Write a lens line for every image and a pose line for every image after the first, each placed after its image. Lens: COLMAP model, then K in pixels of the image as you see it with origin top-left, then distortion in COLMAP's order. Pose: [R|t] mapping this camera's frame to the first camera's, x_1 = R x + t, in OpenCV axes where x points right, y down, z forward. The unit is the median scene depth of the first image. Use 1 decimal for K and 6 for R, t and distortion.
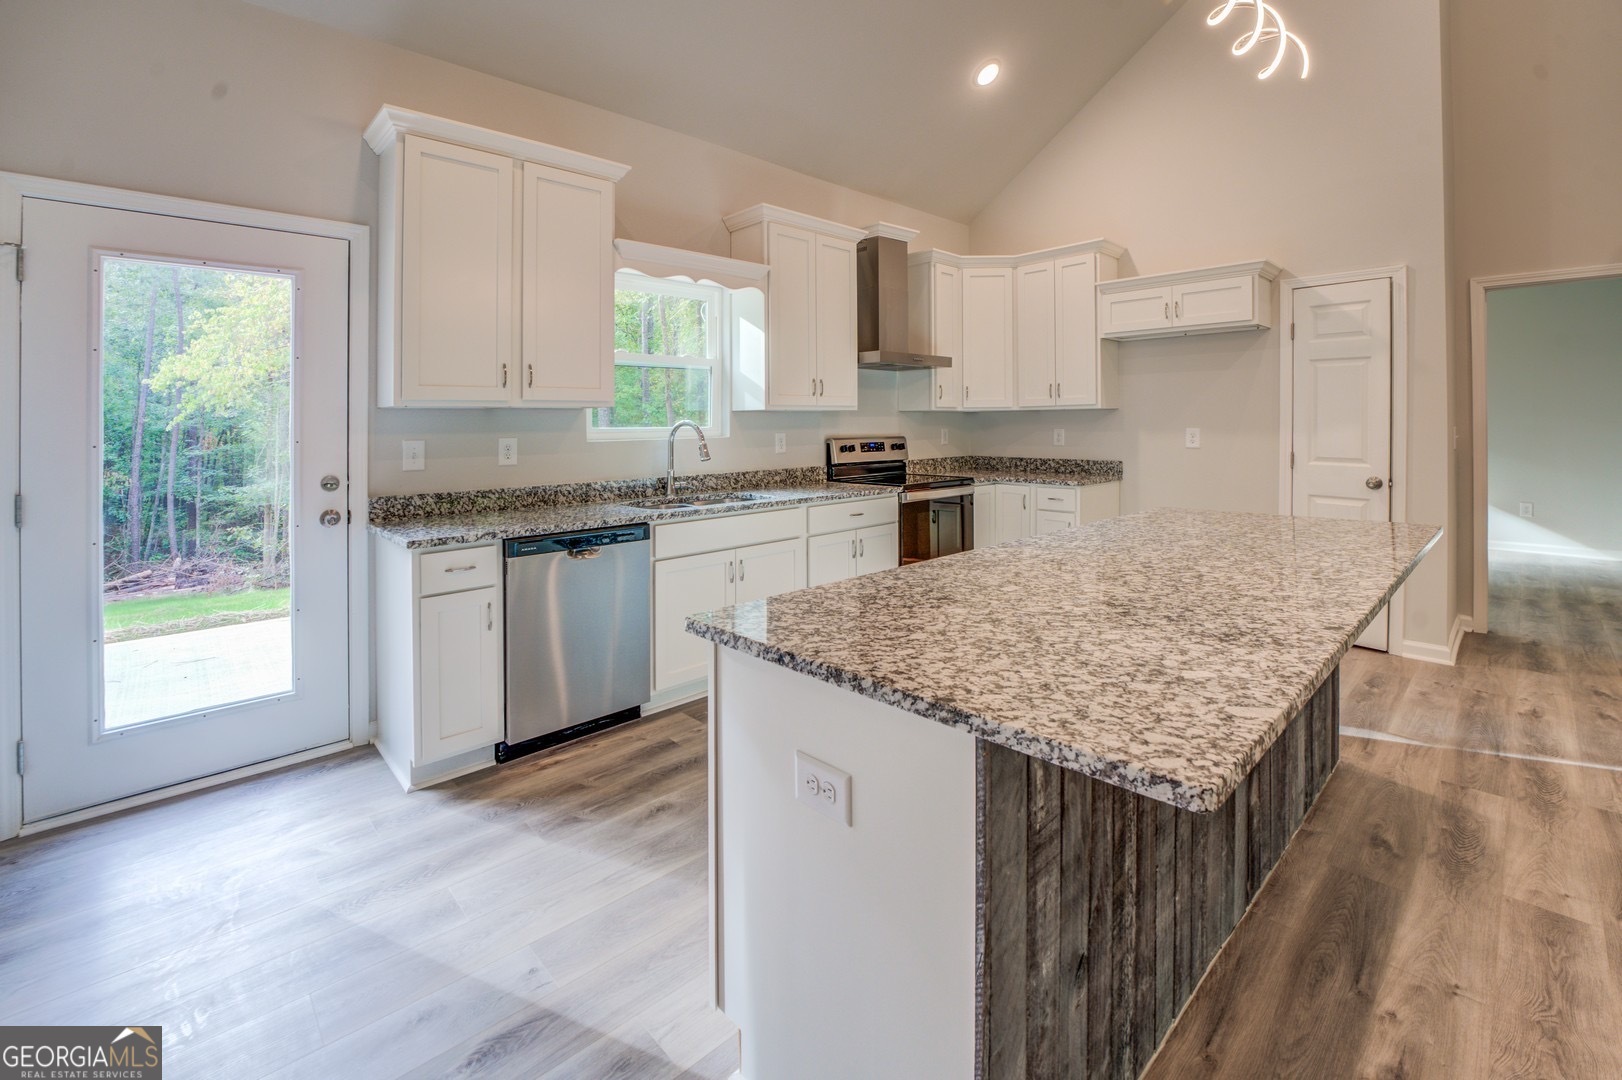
lens RADIAL K [[685.1, 0, 786.9], [0, 685.1, 425.8], [0, 0, 1]] dist [-0.019765, 0.002430]
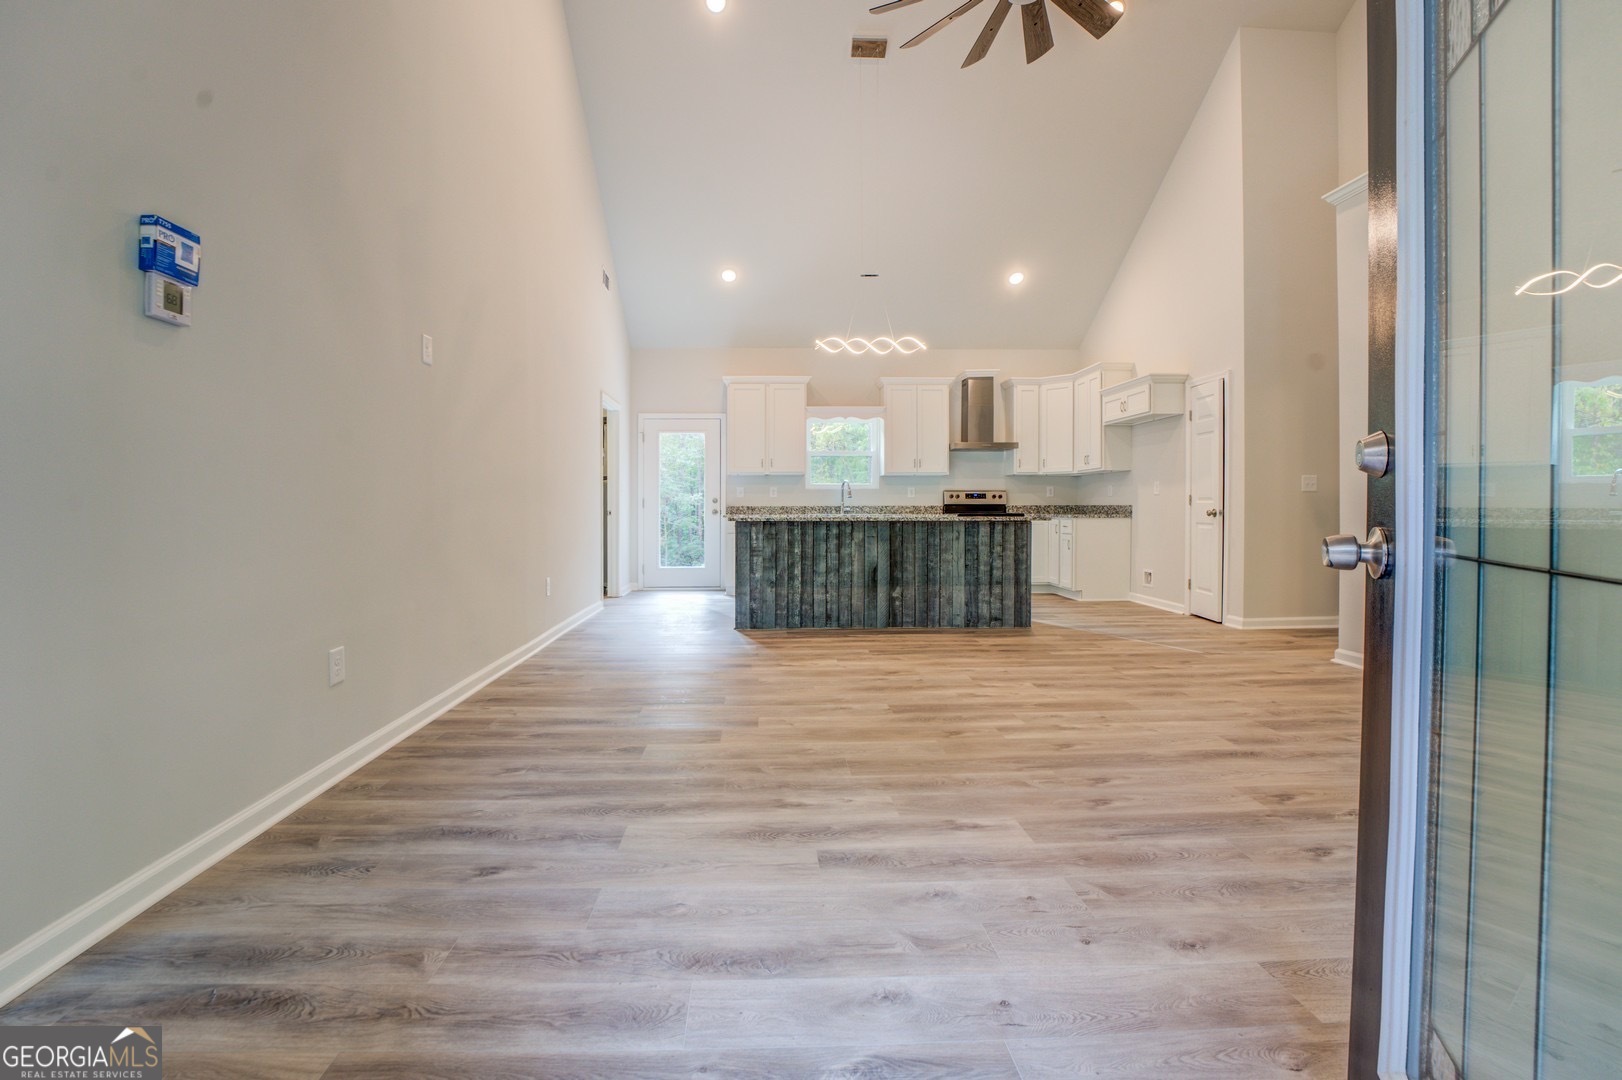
lens RADIAL K [[685.1, 0, 801.5], [0, 685.1, 517.2], [0, 0, 1]] dist [-0.019765, 0.002430]
pose [[0.777314, 0.015143, -0.628931, 1.190787], [-0.009414, 0.999878, 0.012439, 0.090470], [0.629043, -0.003748, 0.777362, -0.862725]]
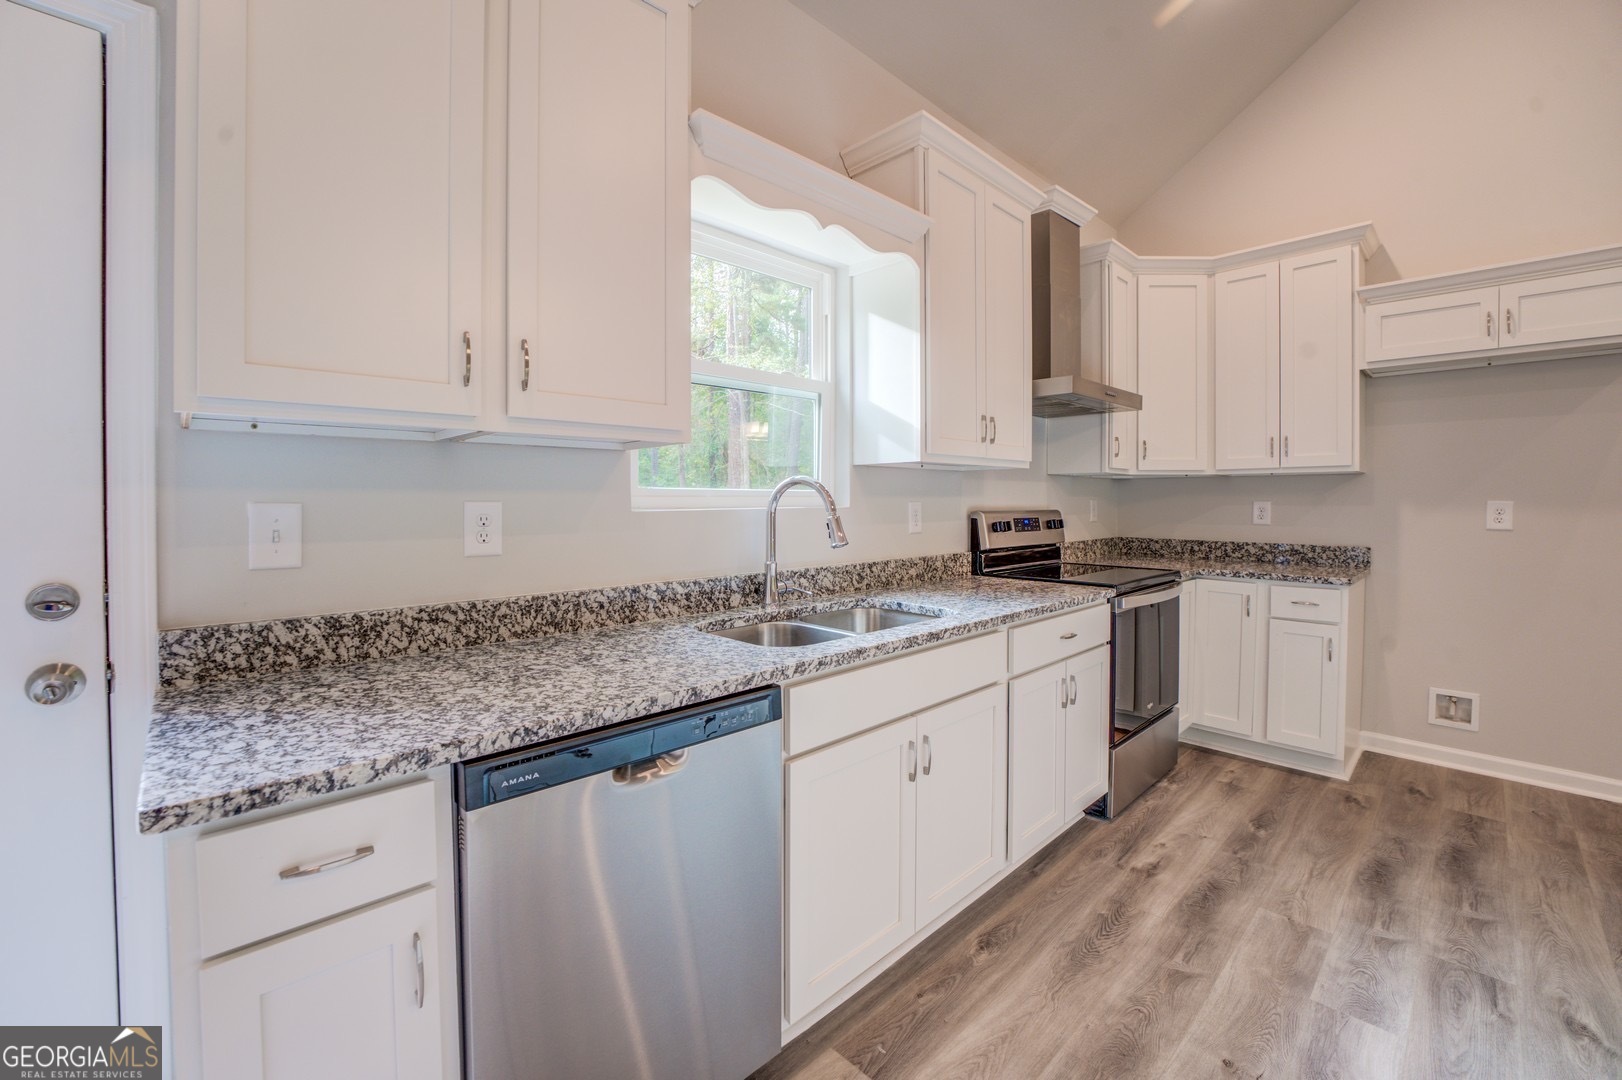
lens RADIAL K [[685.1, 0, 797.6], [0, 685.1, 508.9], [0, 0, 1]] dist [-0.019765, 0.002430]
pose [[0.999569, 0.008595, 0.028057, -0.170008], [-0.008880, 0.999910, 0.010065, 0.014848], [-0.027968, -0.010310, 0.999556, 0.445006]]
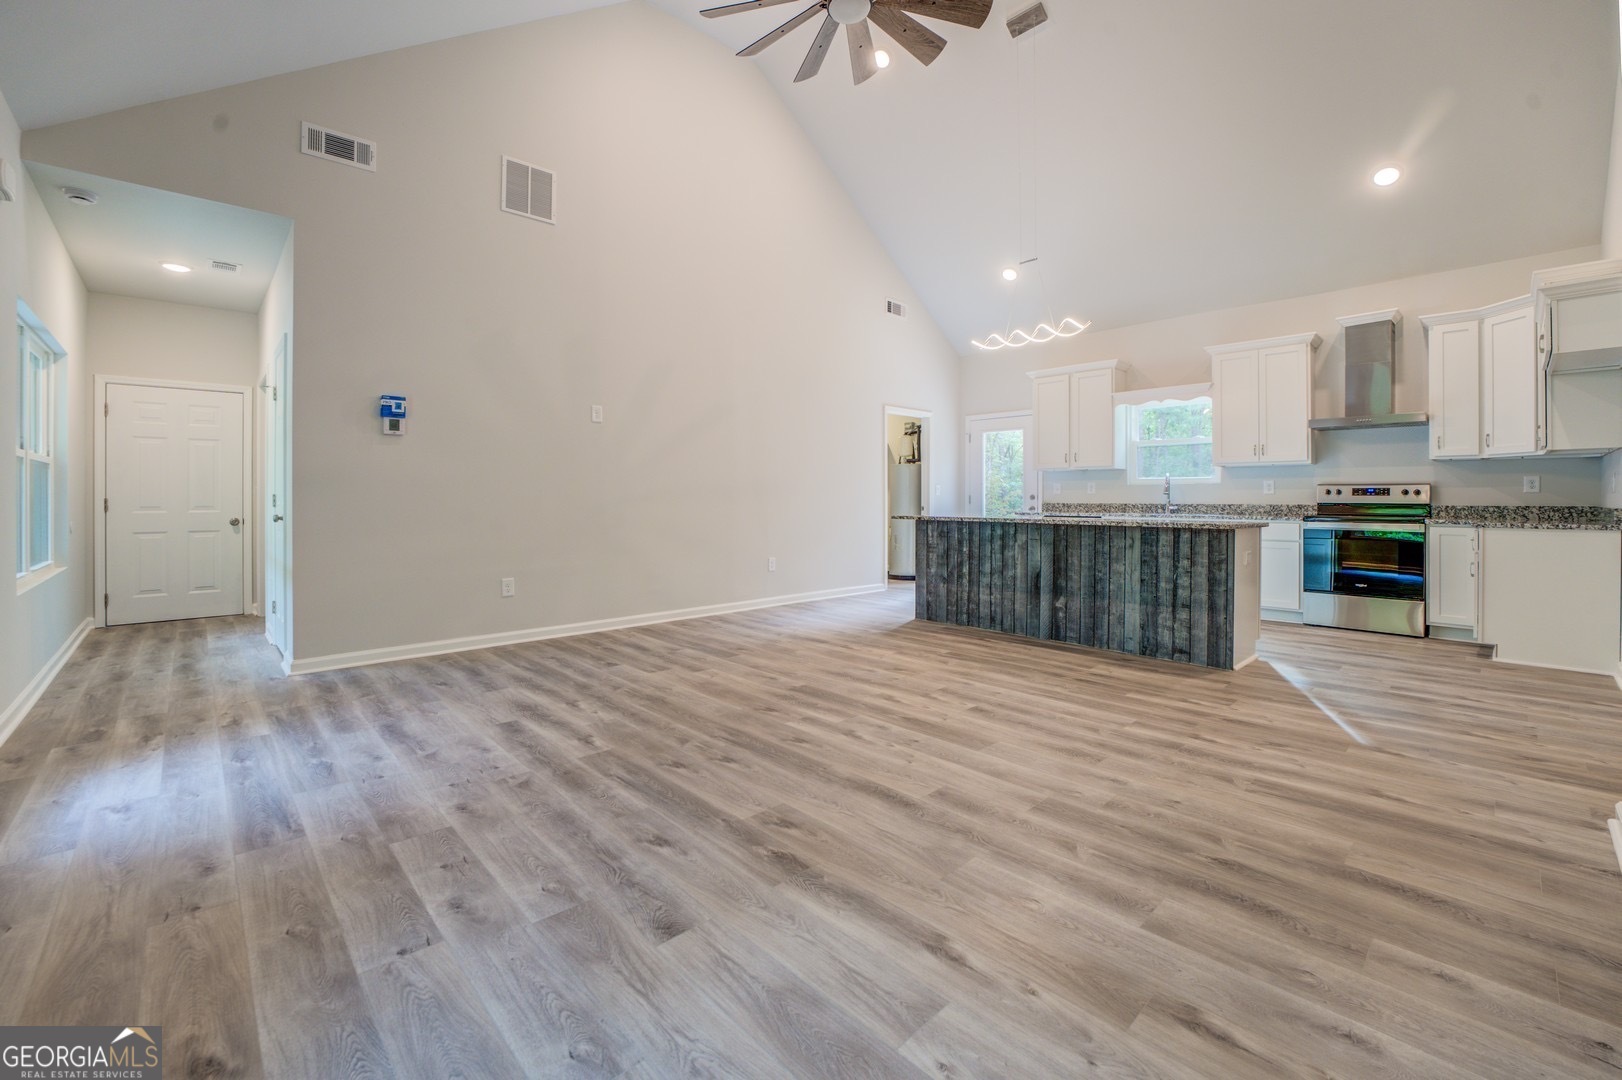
lens RADIAL K [[685.1, 0, 805.1], [0, 685.1, 493.3], [0, 0, 1]] dist [-0.019765, 0.002430]
pose [[0.014662, -0.000188, -0.999892, 1.786397], [-0.010848, 0.999941, -0.000347, 0.060979], [0.999834, 0.010851, 0.014659, -0.036658]]
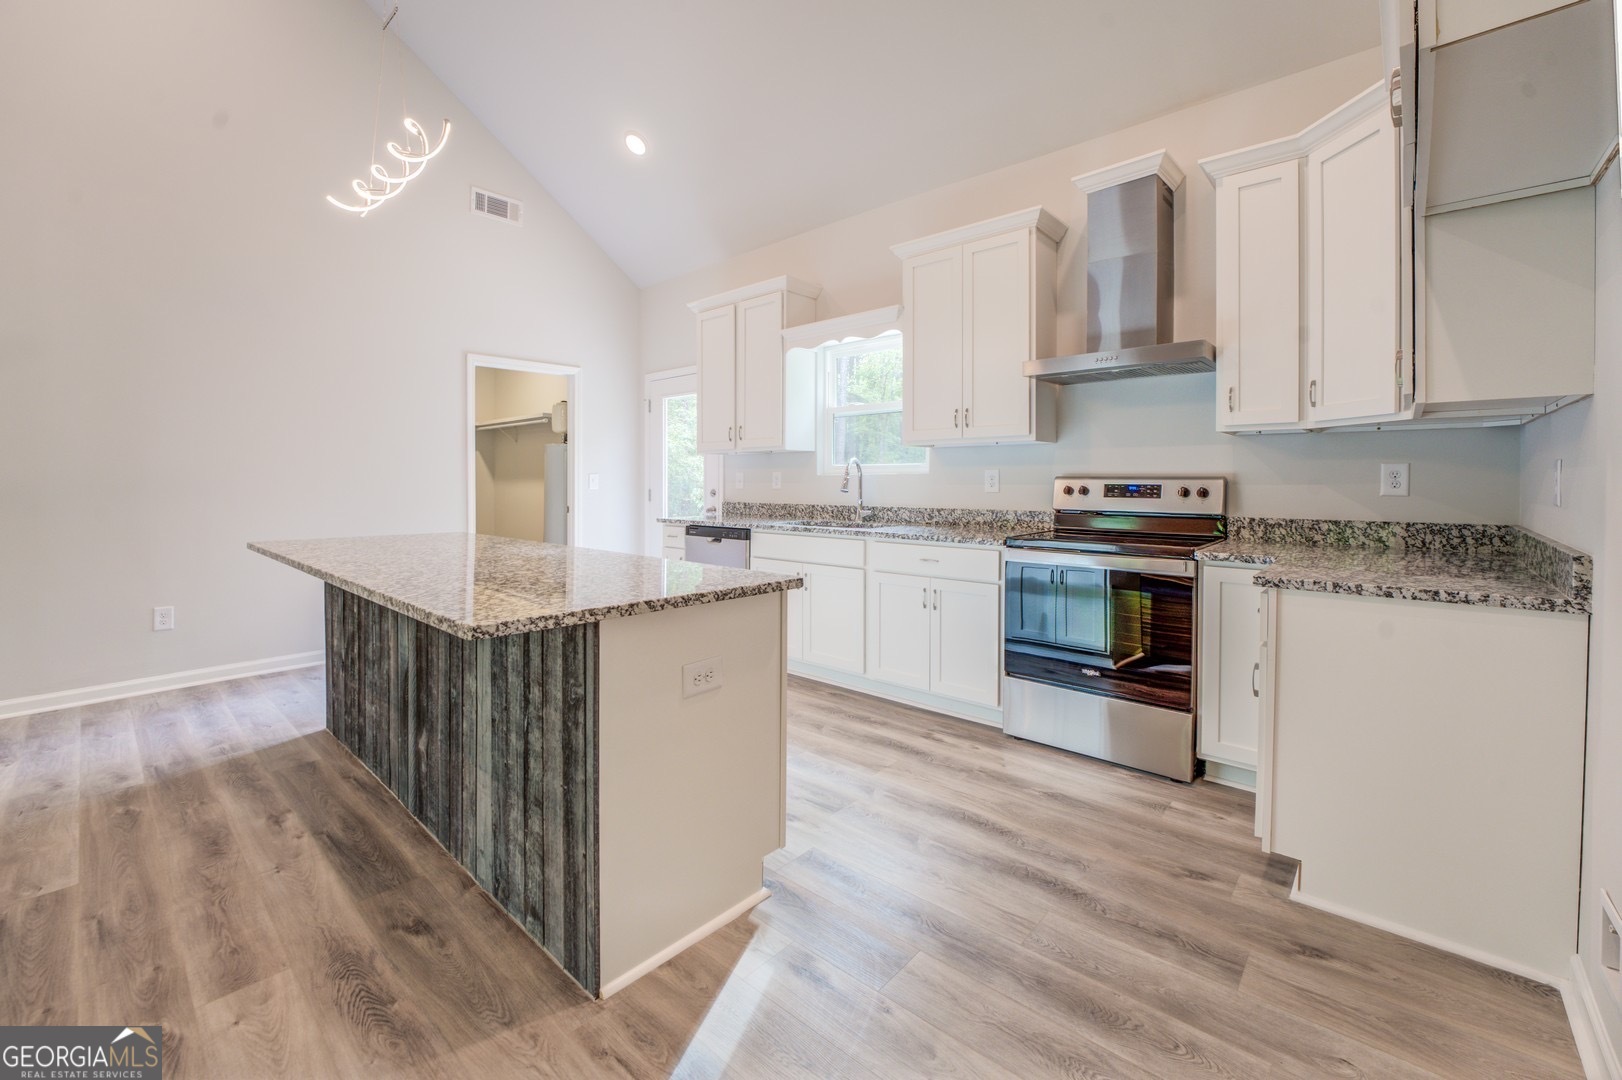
lens RADIAL K [[685.1, 0, 801.5], [0, 685.1, 481.6], [0, 0, 1]] dist [-0.019765, 0.002430]
pose [[0.087724, 0.011688, -0.996076, 1.049007], [-0.004768, 0.999925, 0.011313, 0.020901], [0.996133, 0.003757, 0.087773, 0.830162]]
